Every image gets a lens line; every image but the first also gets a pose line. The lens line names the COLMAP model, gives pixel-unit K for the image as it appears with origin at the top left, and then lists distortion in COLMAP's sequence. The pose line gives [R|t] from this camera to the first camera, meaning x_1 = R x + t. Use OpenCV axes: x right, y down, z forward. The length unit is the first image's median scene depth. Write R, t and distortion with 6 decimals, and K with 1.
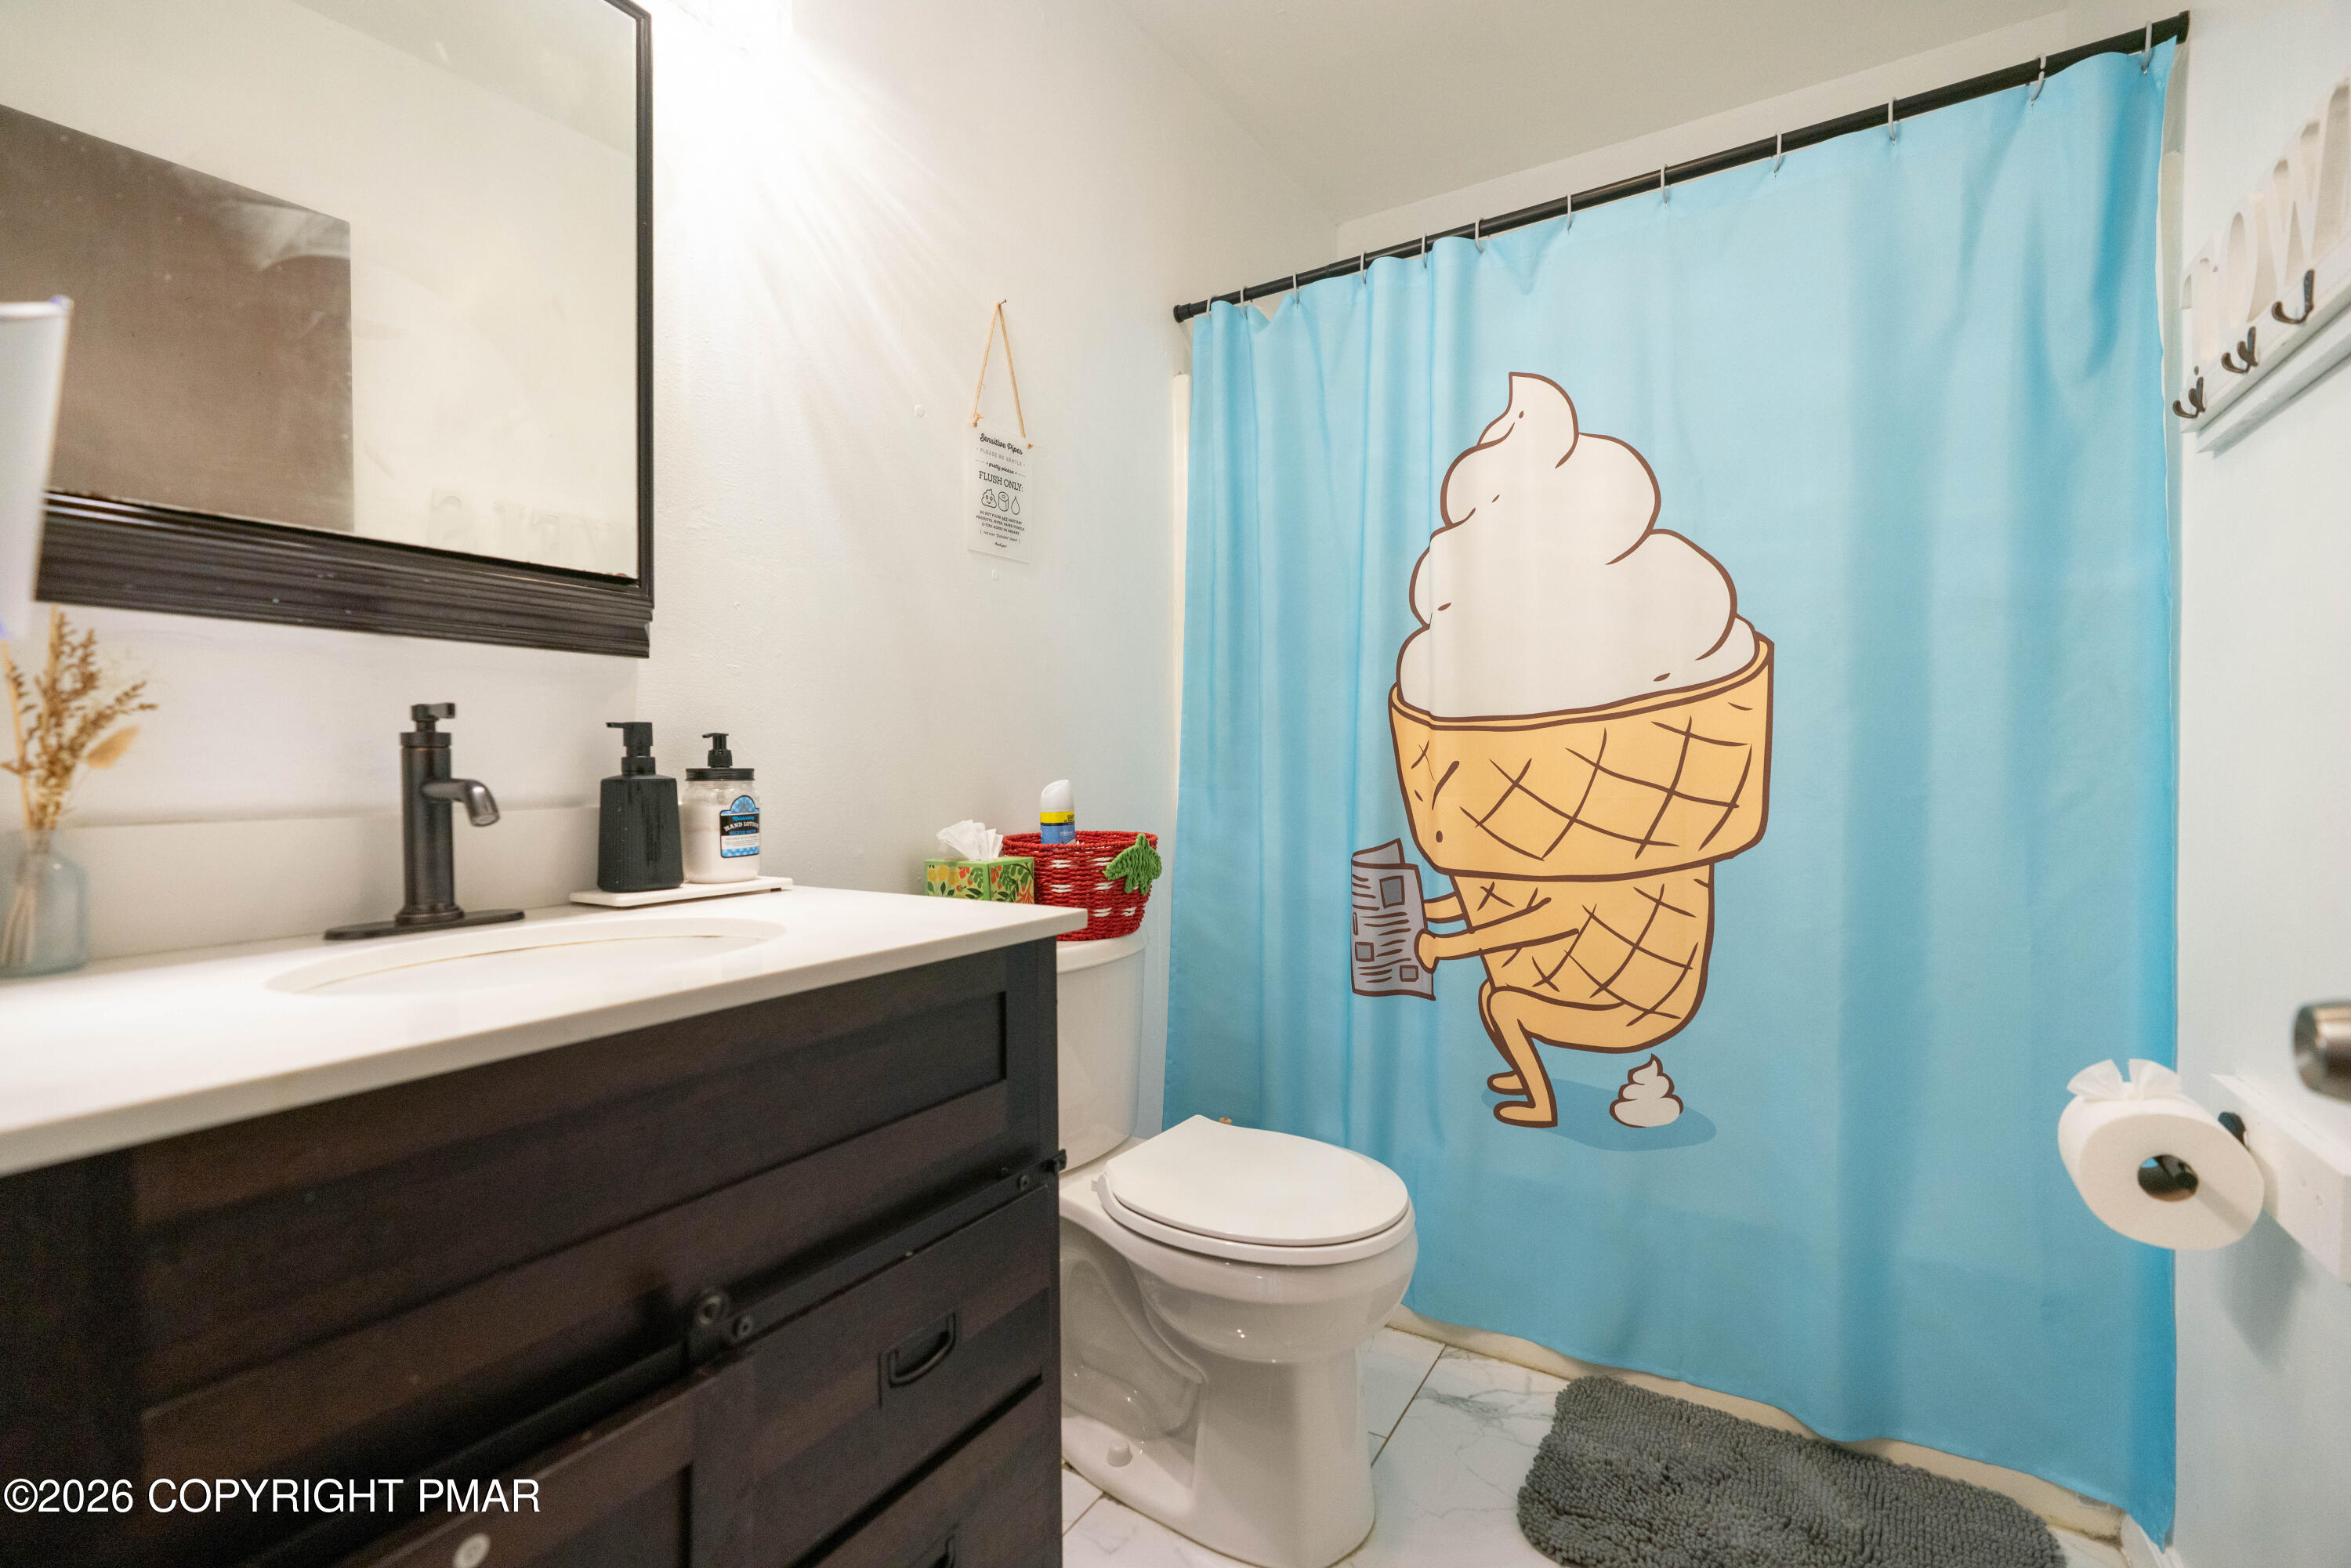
lens RADIAL K [[1070.6, 0, 1175.1], [0, 1070.6, 769.3], [0, 0, 1]] dist [0.002231, 0.000474]
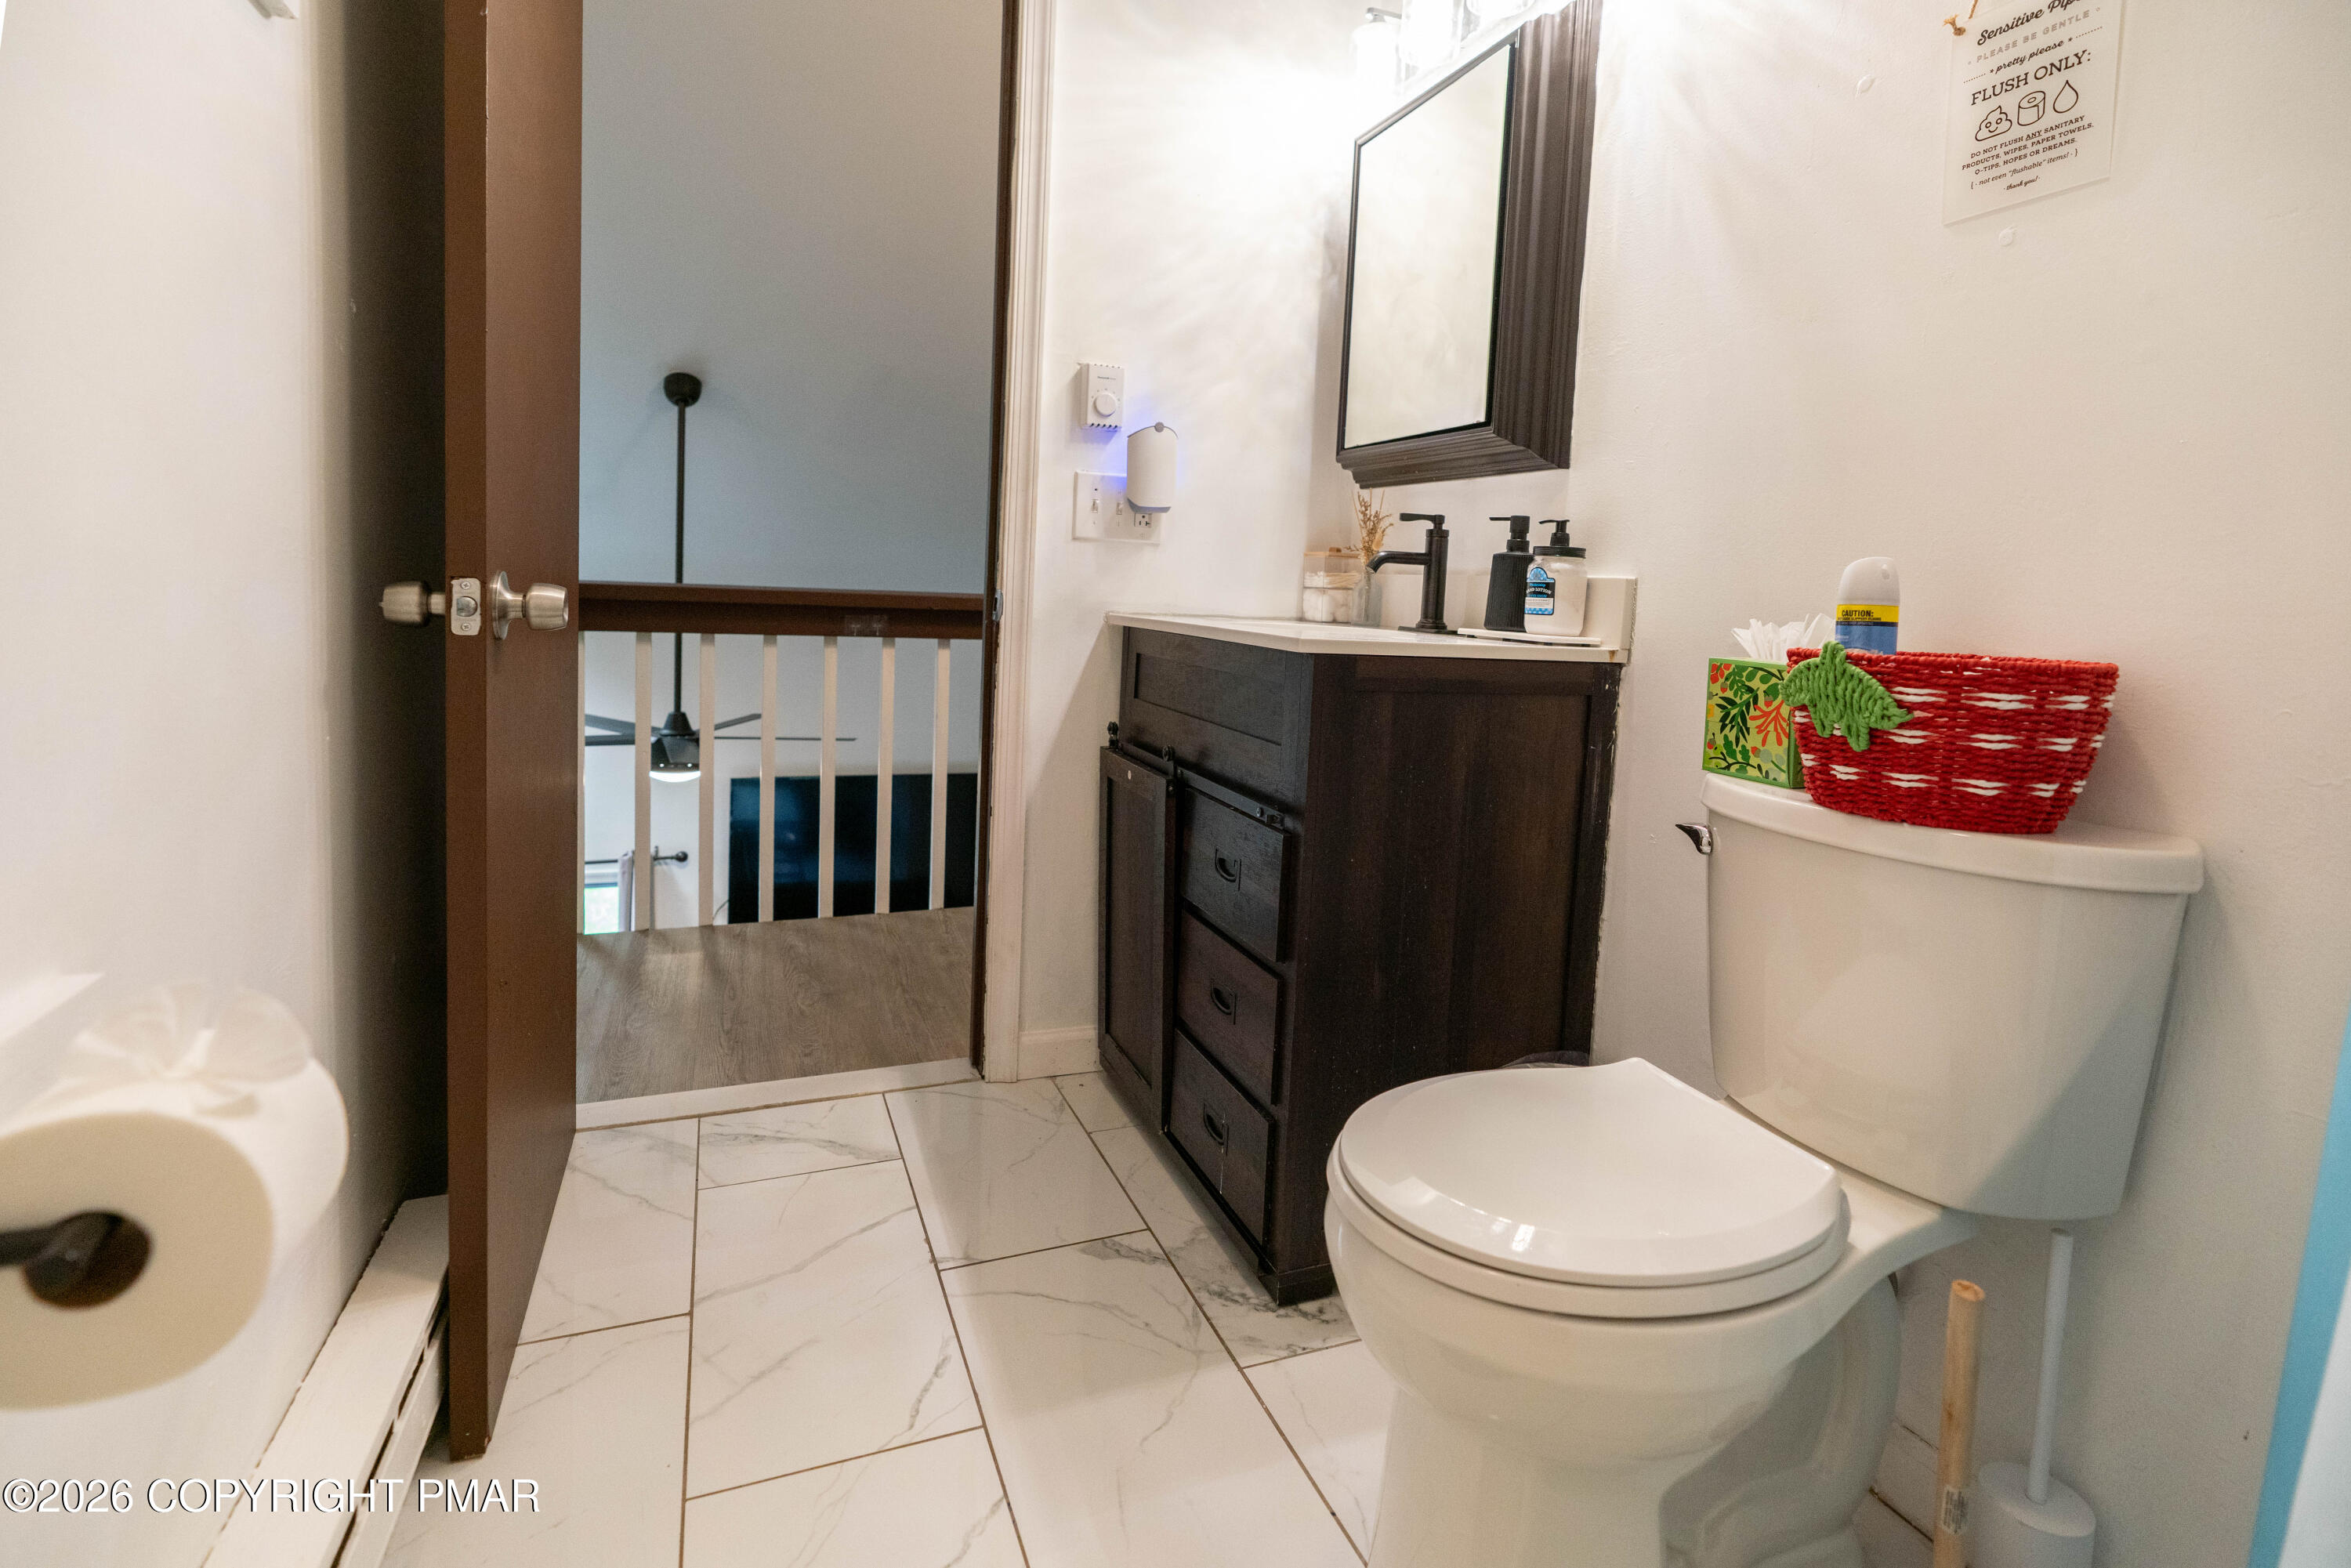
lens RADIAL K [[1070.6, 0, 1175.1], [0, 1070.6, 769.3], [0, 0, 1]] dist [0.002231, 0.000474]
pose [[-0.587962, 0.109304, -0.801470, 0.944269], [-0.050671, 0.983905, 0.171357, 0.066694], [0.807300, 0.141363, -0.572960, 1.403904]]
